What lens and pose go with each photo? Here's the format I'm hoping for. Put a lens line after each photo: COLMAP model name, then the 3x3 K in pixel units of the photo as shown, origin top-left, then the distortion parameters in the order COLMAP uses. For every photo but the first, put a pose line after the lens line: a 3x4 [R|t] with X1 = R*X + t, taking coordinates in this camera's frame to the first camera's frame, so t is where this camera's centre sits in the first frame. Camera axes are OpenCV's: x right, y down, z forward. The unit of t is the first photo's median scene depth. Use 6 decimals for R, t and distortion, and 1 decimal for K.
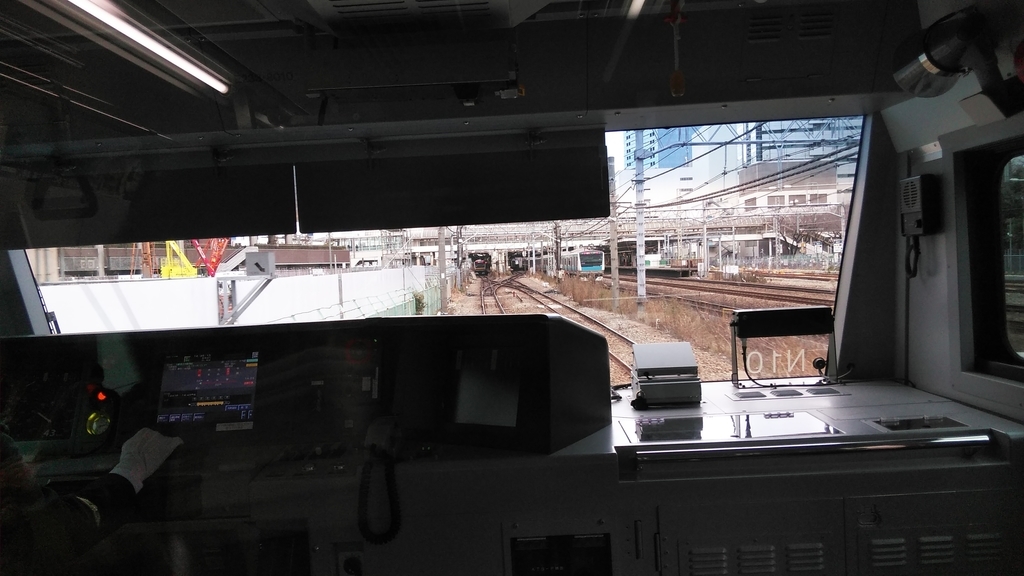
lens RADIAL K [[776.6, 0, 512.0], [0, 776.6, 288.0], [0, 0, 1]] dist [0.092783, -0.152183]
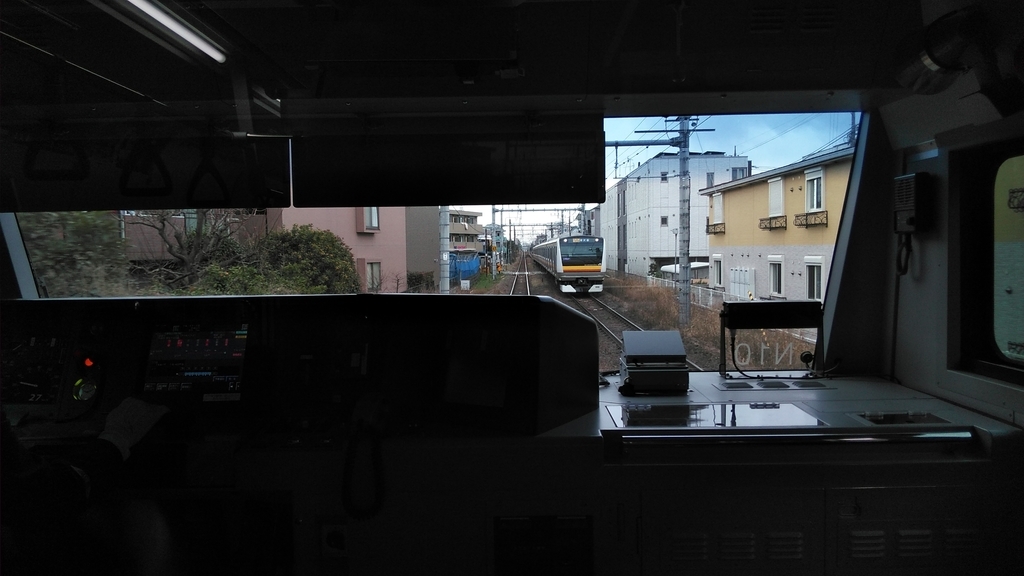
lens RADIAL K [[776.6, 0, 512.0], [0, 776.6, 288.0], [0, 0, 1]] dist [0.092783, -0.152183]
pose [[0.999230, 0.037676, 0.010991, -0.000601], [-0.037836, 0.999175, 0.014757, 0.008376], [-0.010425, -0.015162, 0.999831, -0.000416]]
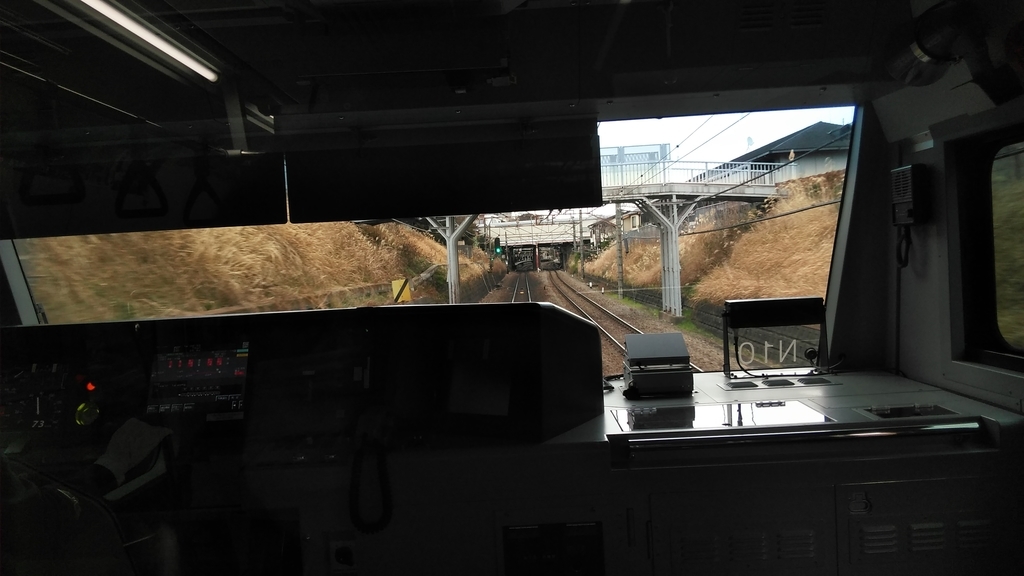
lens RADIAL K [[776.6, 0, 512.0], [0, 776.6, 288.0], [0, 0, 1]] dist [0.092783, -0.152183]
pose [[0.999953, -0.000756, 0.009655, 0.000557], [0.000713, 0.999990, 0.004459, 0.008961], [-0.009658, -0.004452, 0.999943, 0.002583]]
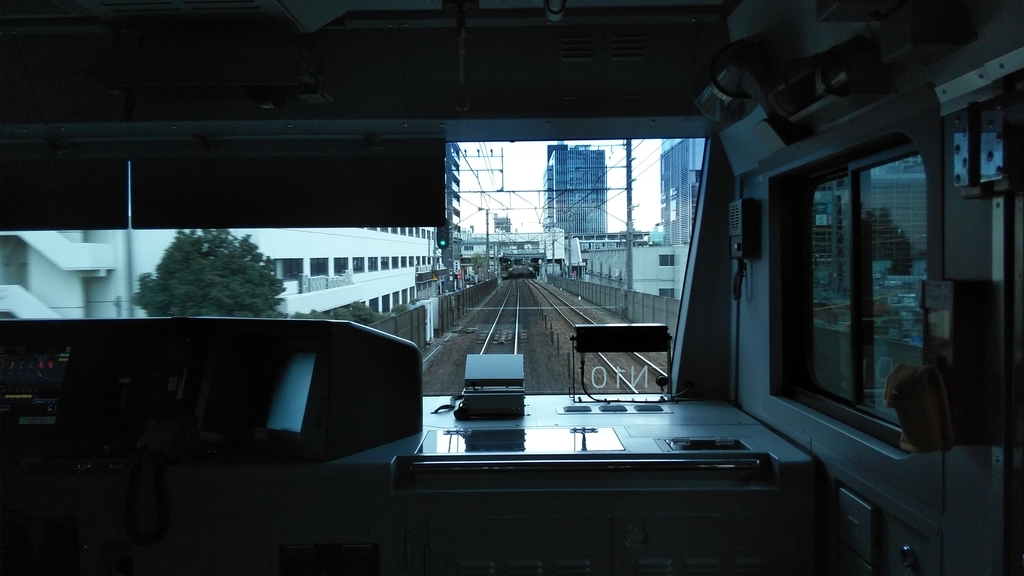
lens RADIAL K [[776.6, 0, 512.0], [0, 776.6, 288.0], [0, 0, 1]] dist [0.092783, -0.152183]
pose [[0.999057, 0.042681, 0.007926, 0.228193], [-0.042636, 0.999074, -0.005814, -0.011014], [-0.008167, 0.005471, 0.999952, -0.001691]]
